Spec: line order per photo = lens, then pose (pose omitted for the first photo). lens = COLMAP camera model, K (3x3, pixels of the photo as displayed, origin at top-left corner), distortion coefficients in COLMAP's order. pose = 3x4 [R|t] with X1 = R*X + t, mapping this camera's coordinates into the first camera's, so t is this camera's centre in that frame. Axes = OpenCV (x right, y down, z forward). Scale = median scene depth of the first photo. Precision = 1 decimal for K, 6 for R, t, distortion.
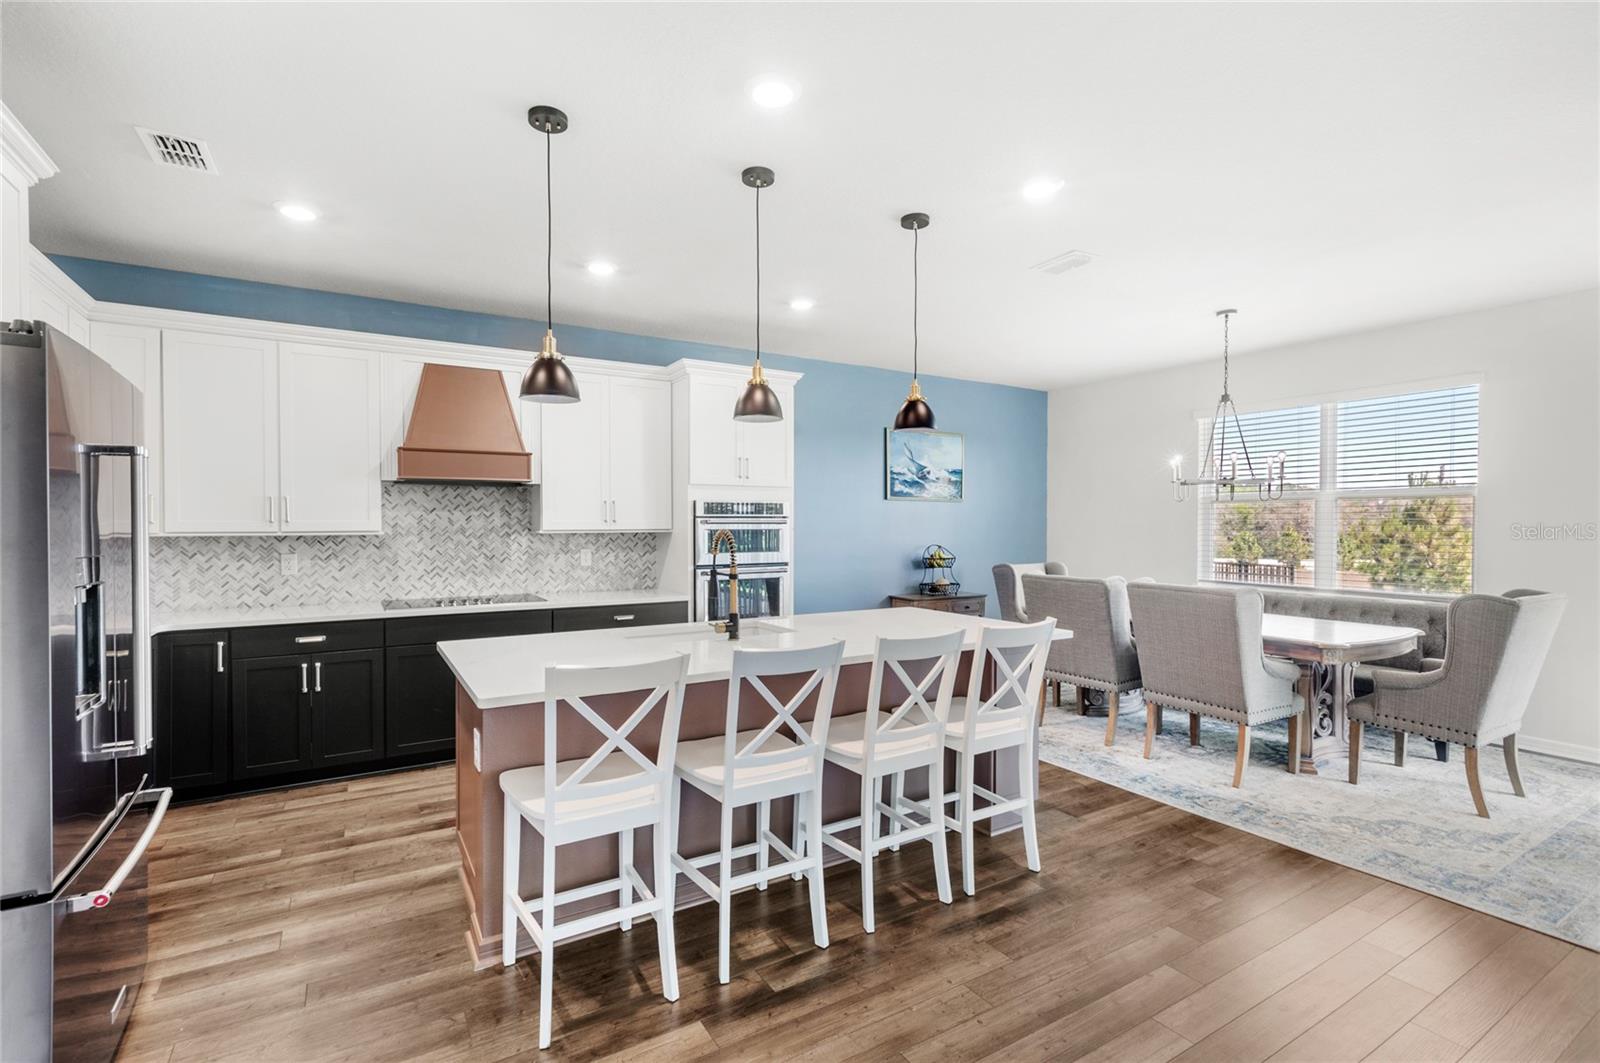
lens RADIAL K [[744.1, 0, 792.5], [0, 744.1, 531.5], [0, 0, 1]] dist [0.000551, -0.000154]
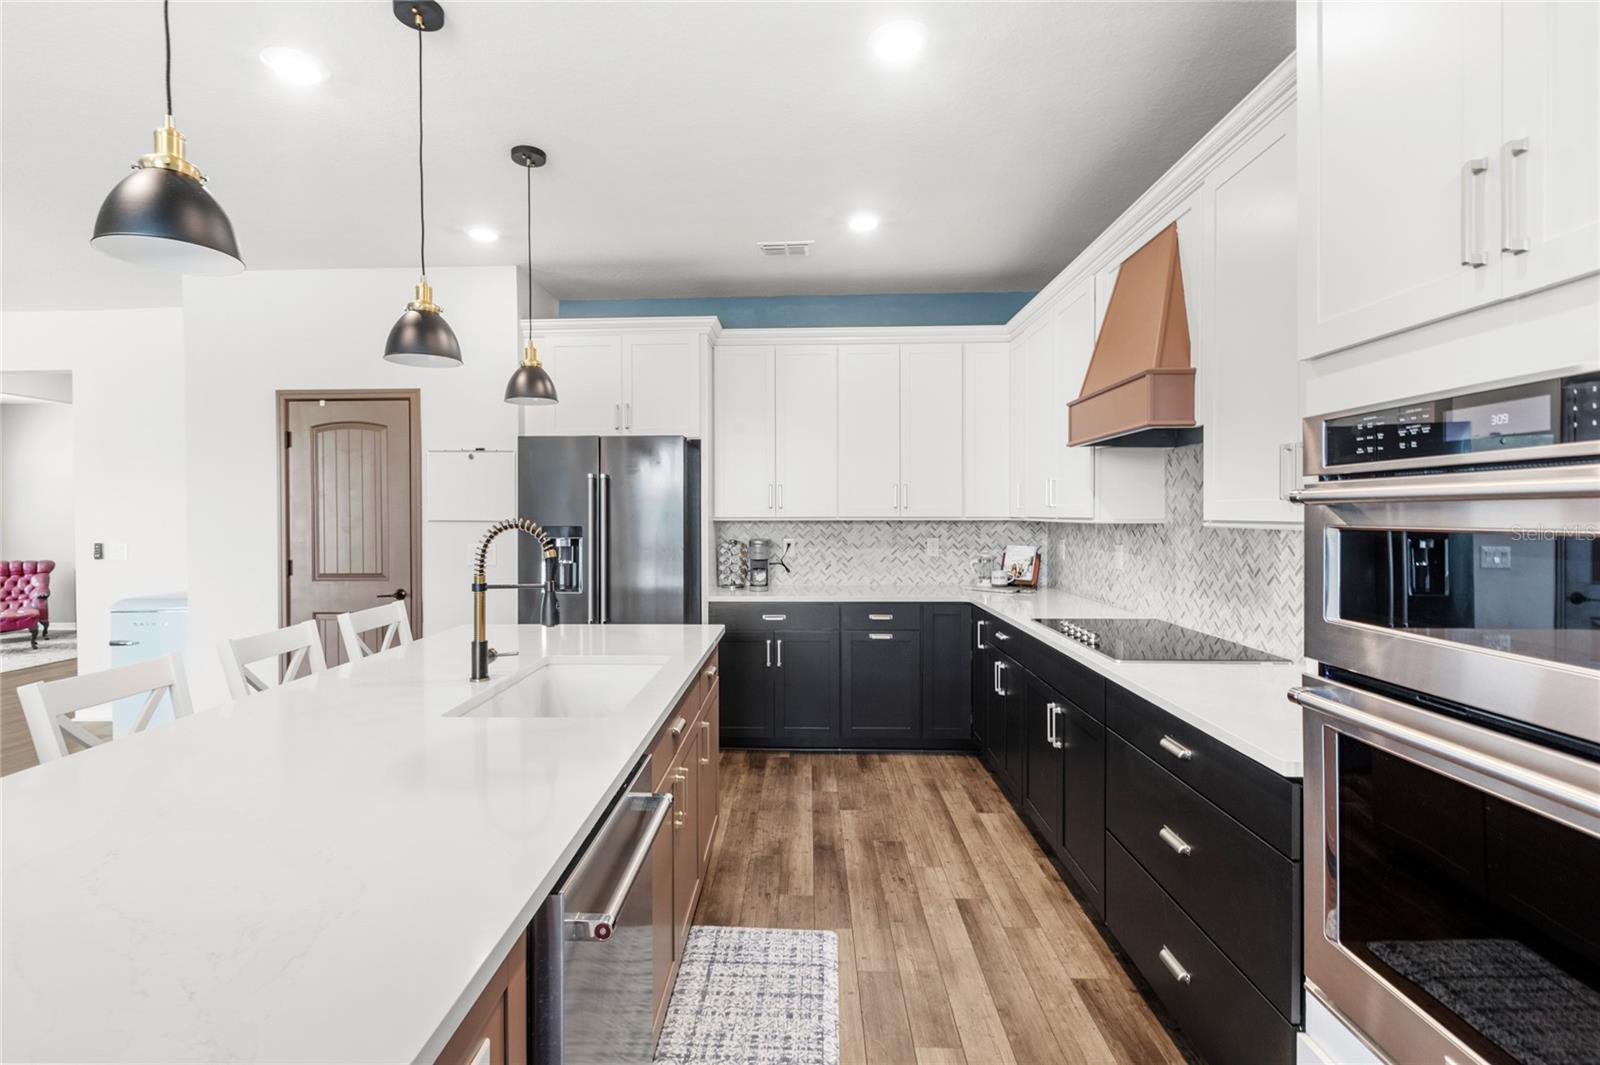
lens RADIAL K [[744.1, 0, 787.0], [0, 744.1, 521.4], [0, 0, 1]] dist [0.000551, -0.000154]
pose [[-0.556613, 0.011077, -0.830698, 0.291183], [-0.002124, 0.999889, 0.014756, -0.011017], [0.830769, 0.009978, -0.556527, 1.444717]]
